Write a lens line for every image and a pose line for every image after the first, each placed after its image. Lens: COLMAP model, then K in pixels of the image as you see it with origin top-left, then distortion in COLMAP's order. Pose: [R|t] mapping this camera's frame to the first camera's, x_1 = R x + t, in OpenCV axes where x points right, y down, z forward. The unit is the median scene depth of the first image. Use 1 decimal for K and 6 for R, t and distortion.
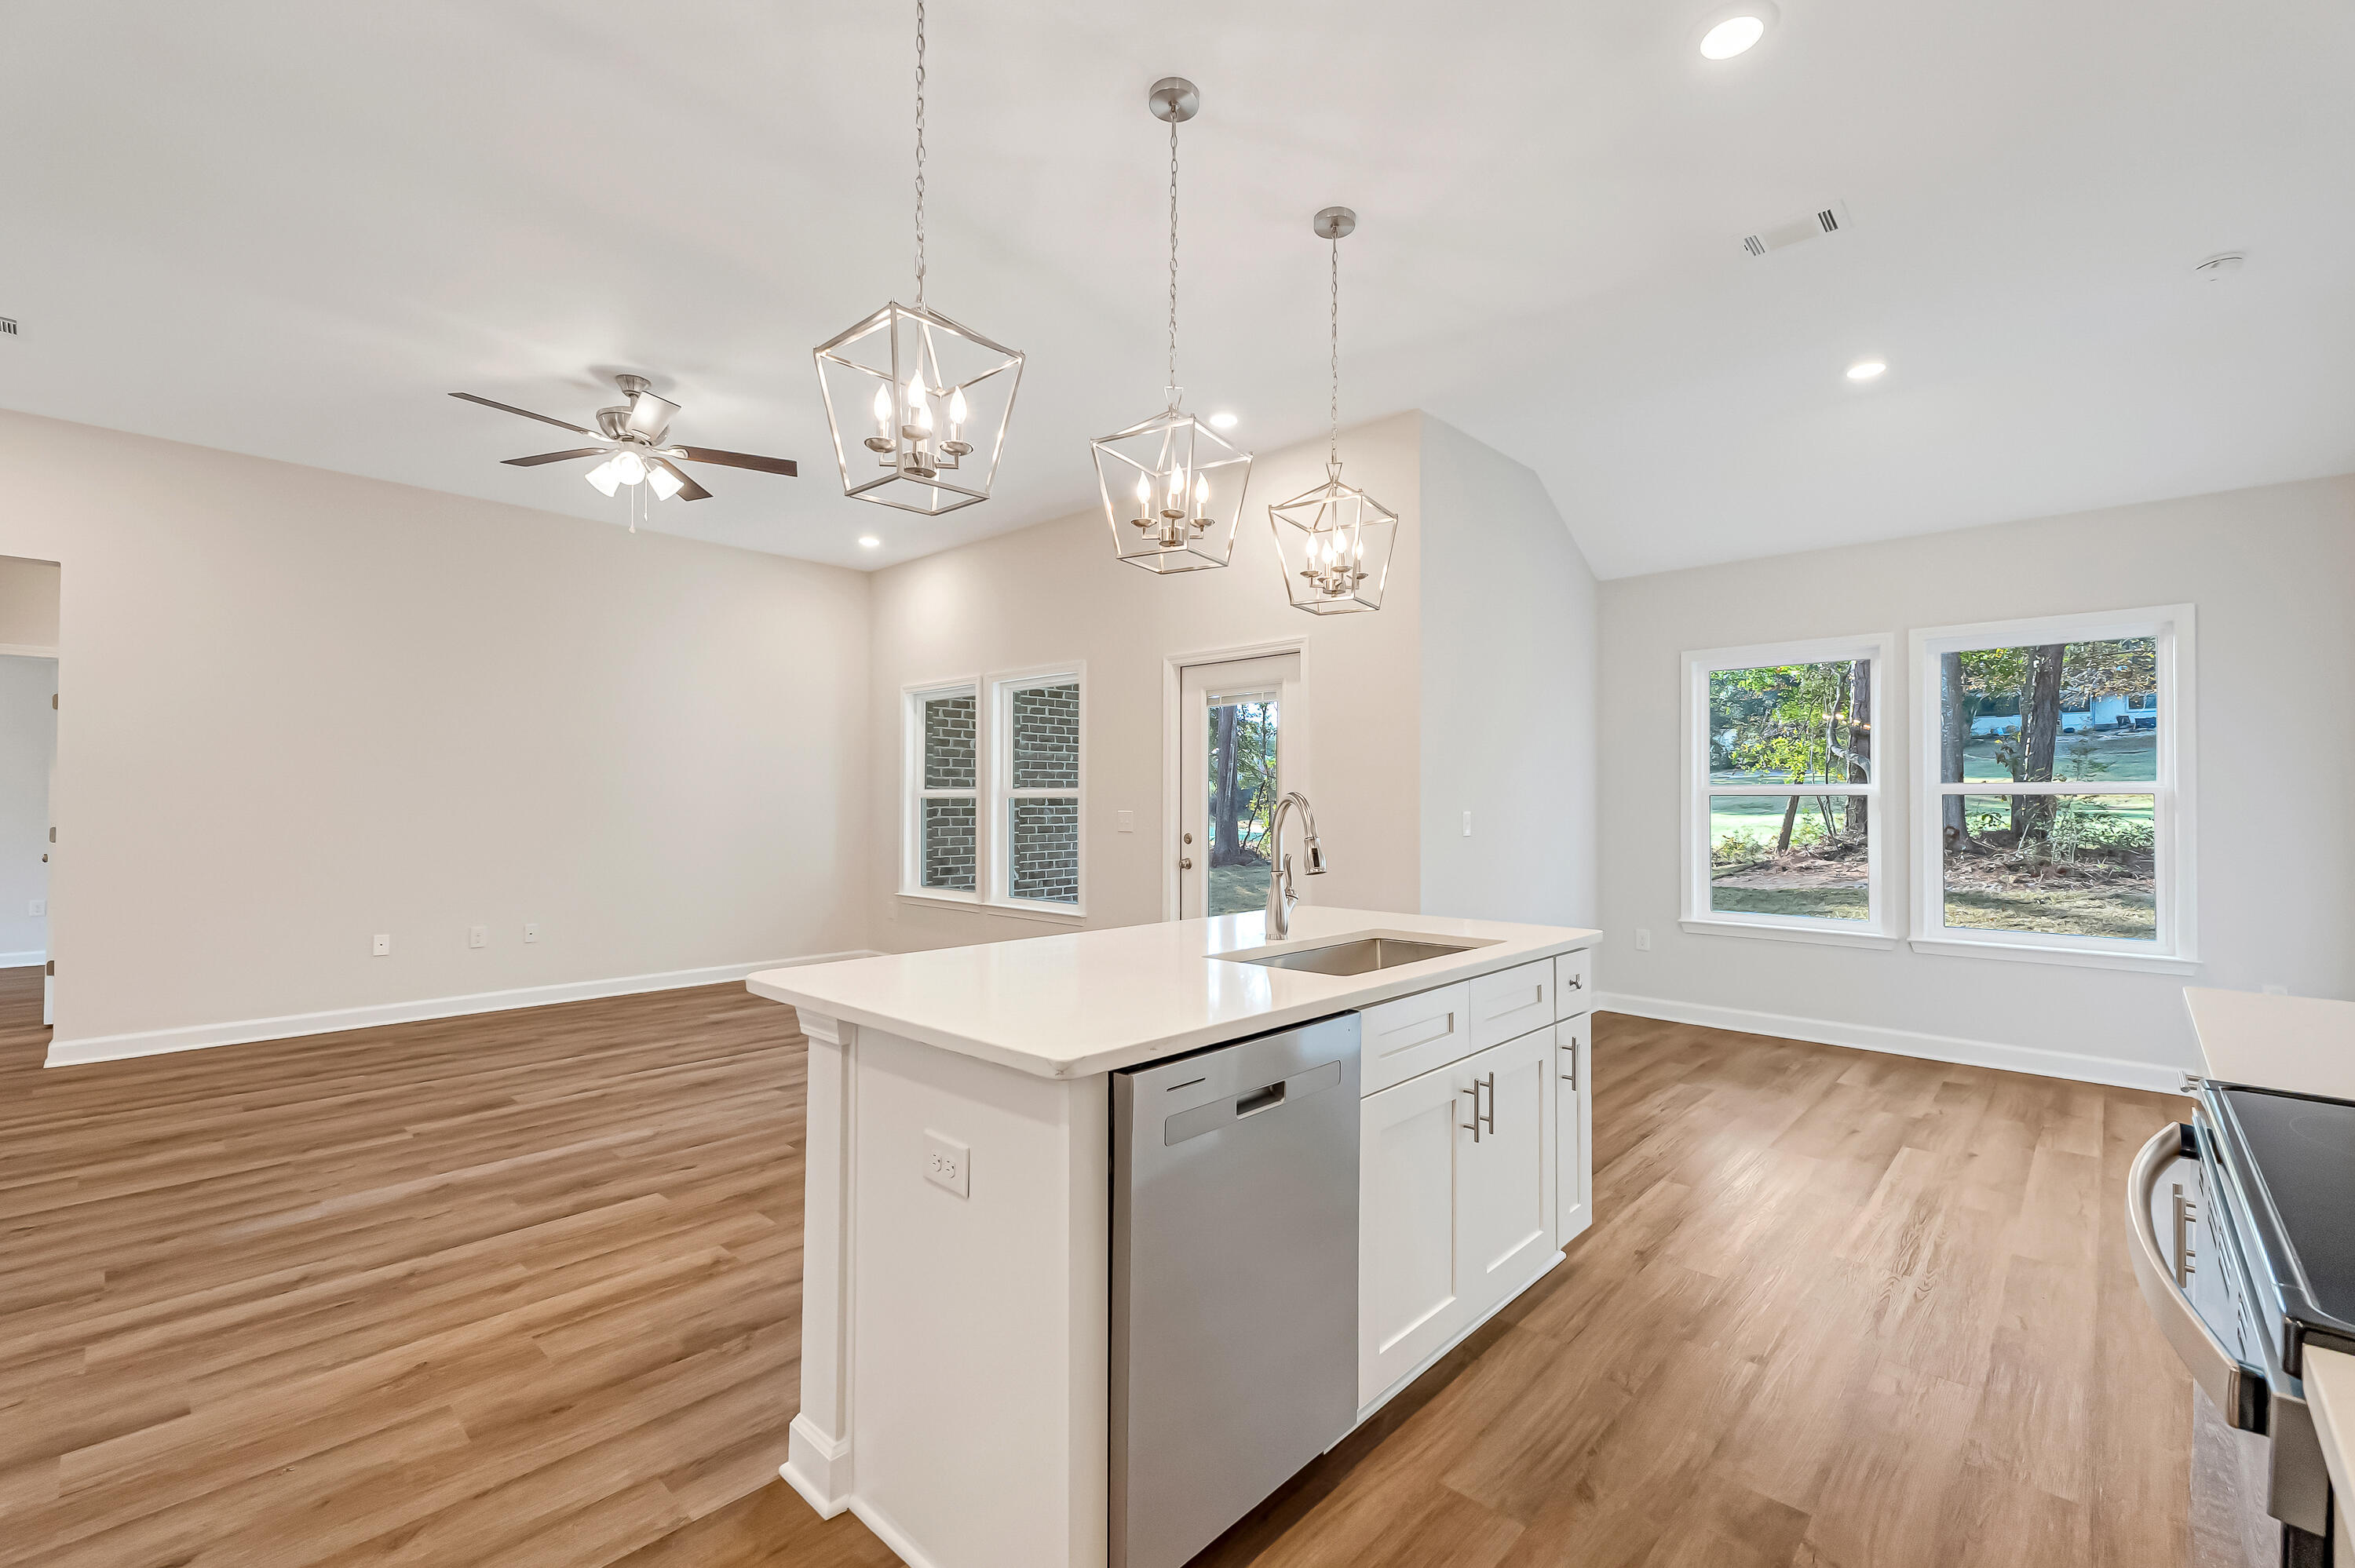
lens RADIAL K [[999.3, 0, 1184.7], [0, 999.3, 785.0], [0, 0, 1]] dist [0.001906, 0.000142]
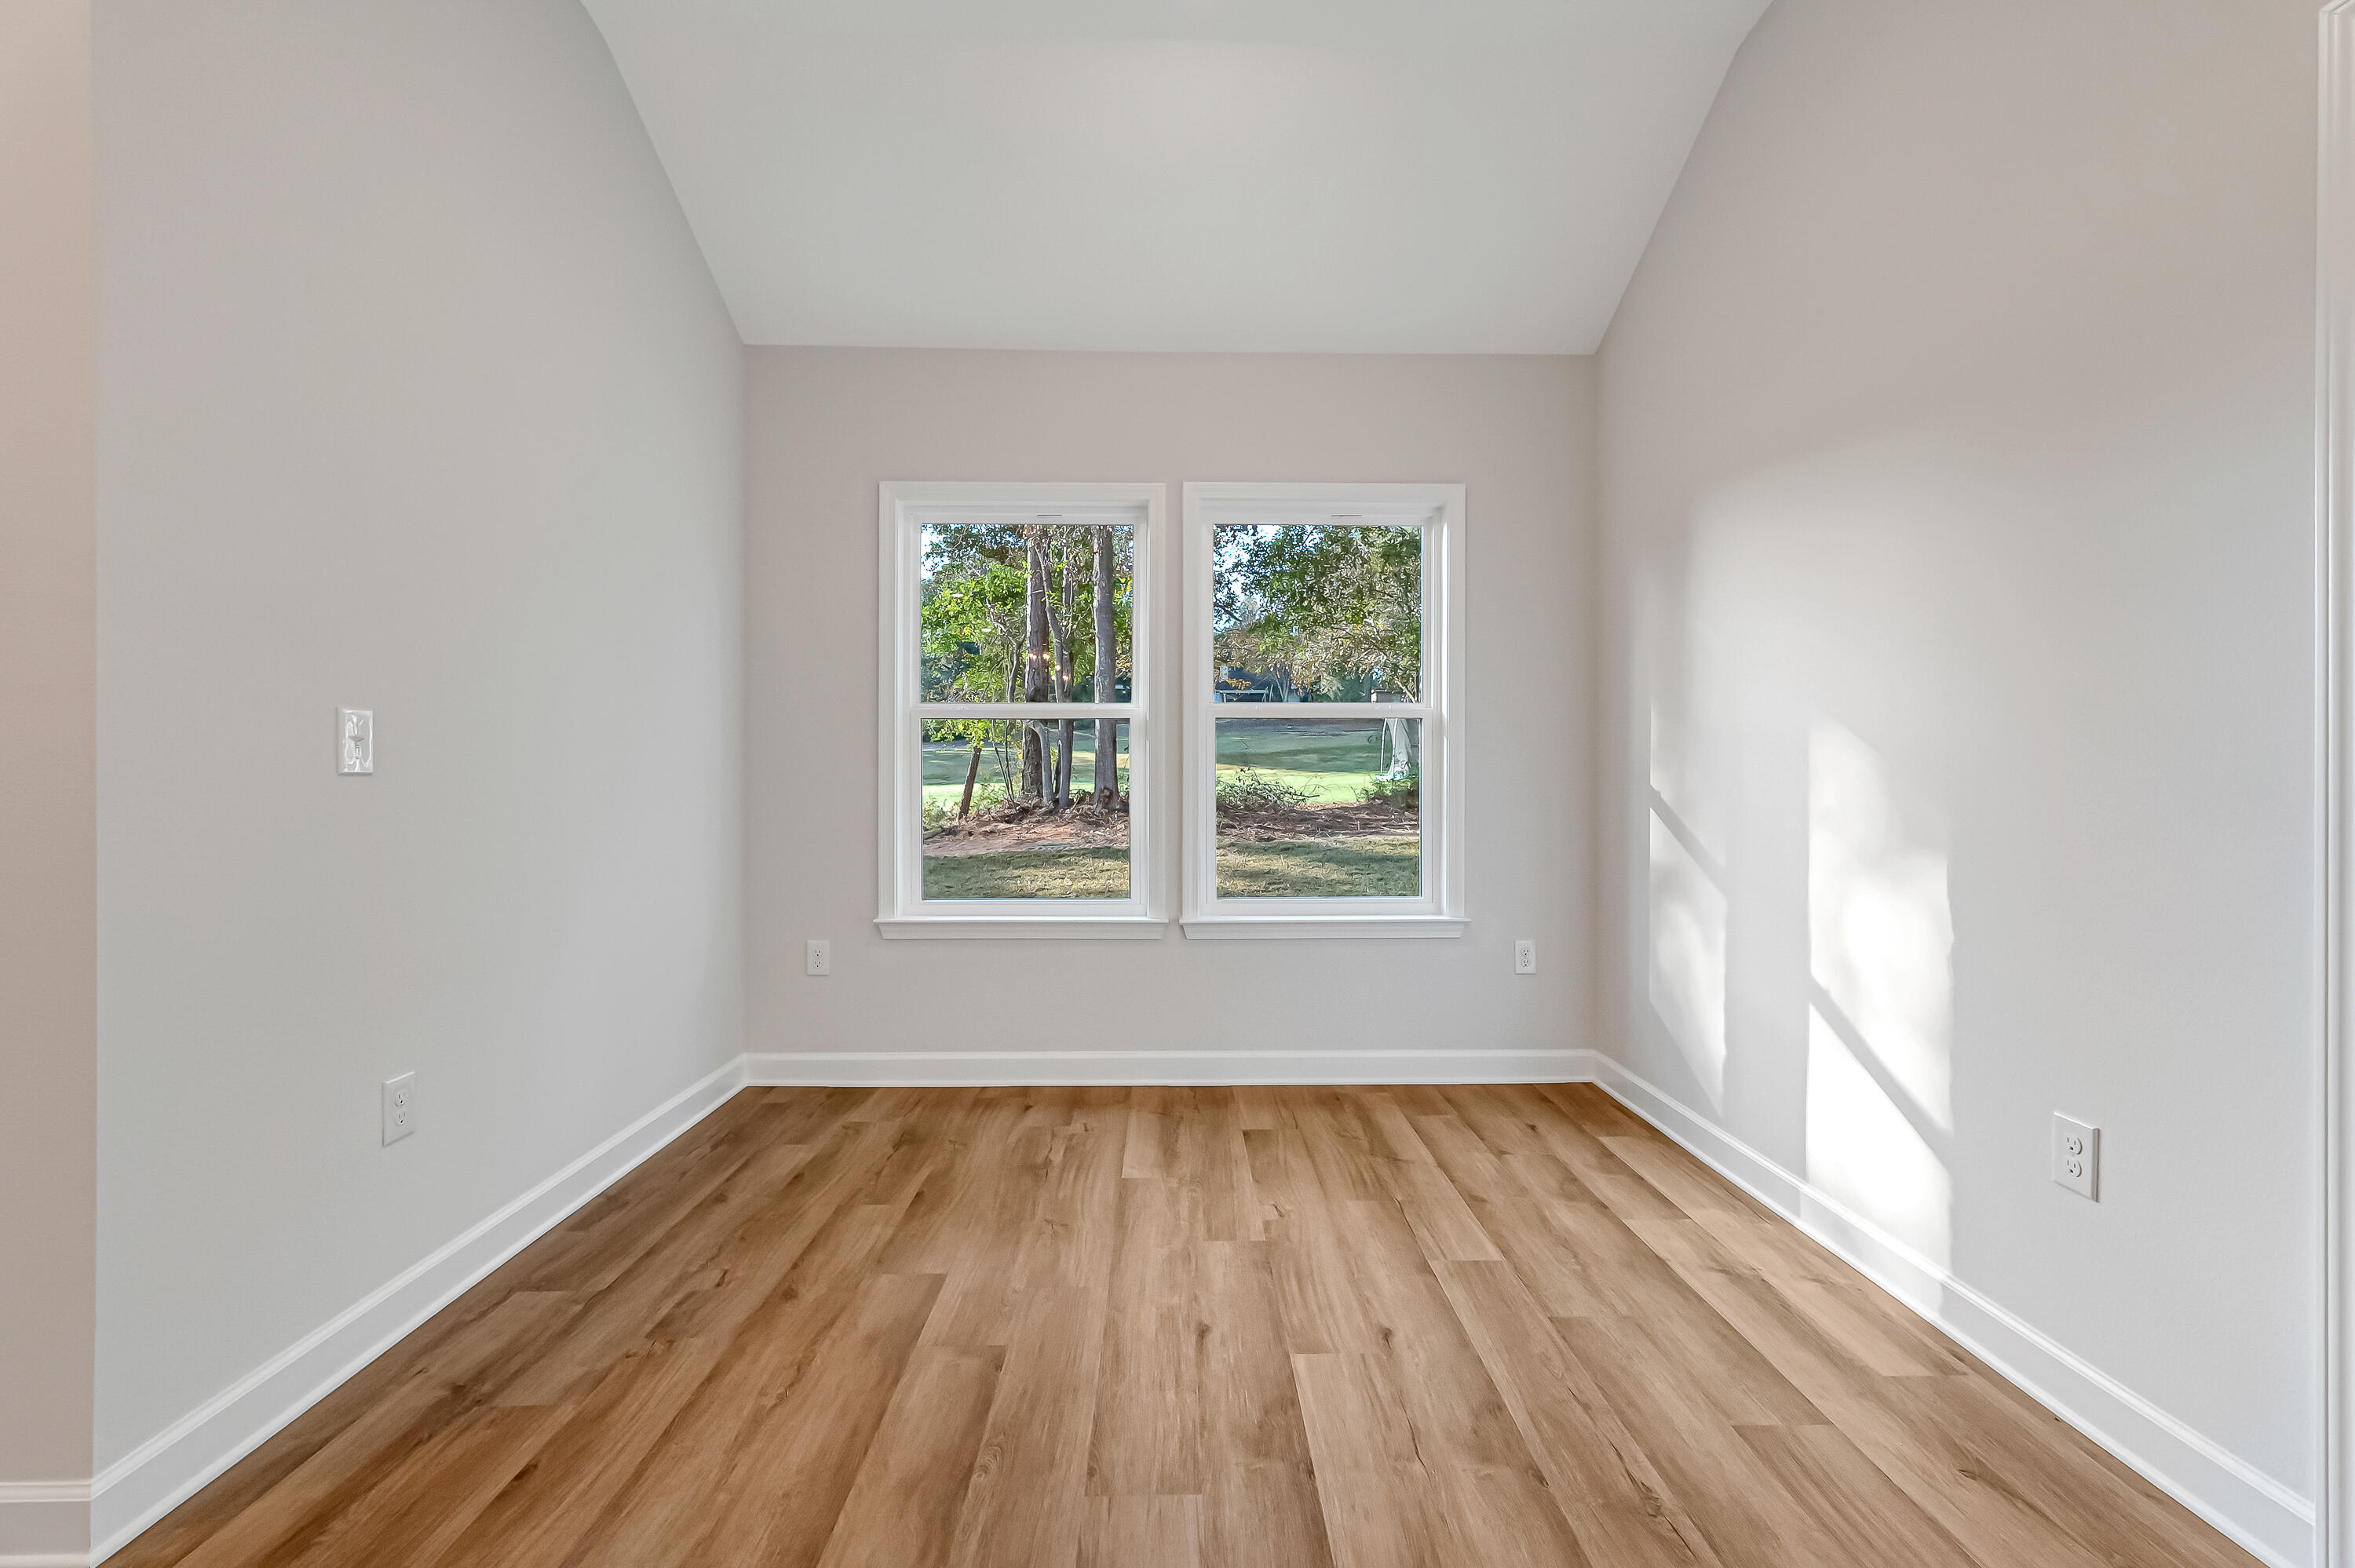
lens RADIAL K [[999.3, 0, 1184.7], [0, 999.3, 785.0], [0, 0, 1]] dist [0.001906, 0.000142]
pose [[0.720649, -0.007193, 0.693262, 0.199043], [-0.010357, 0.999723, 0.021140, 0.036437], [-0.693222, -0.022415, 0.720375, 0.413050]]
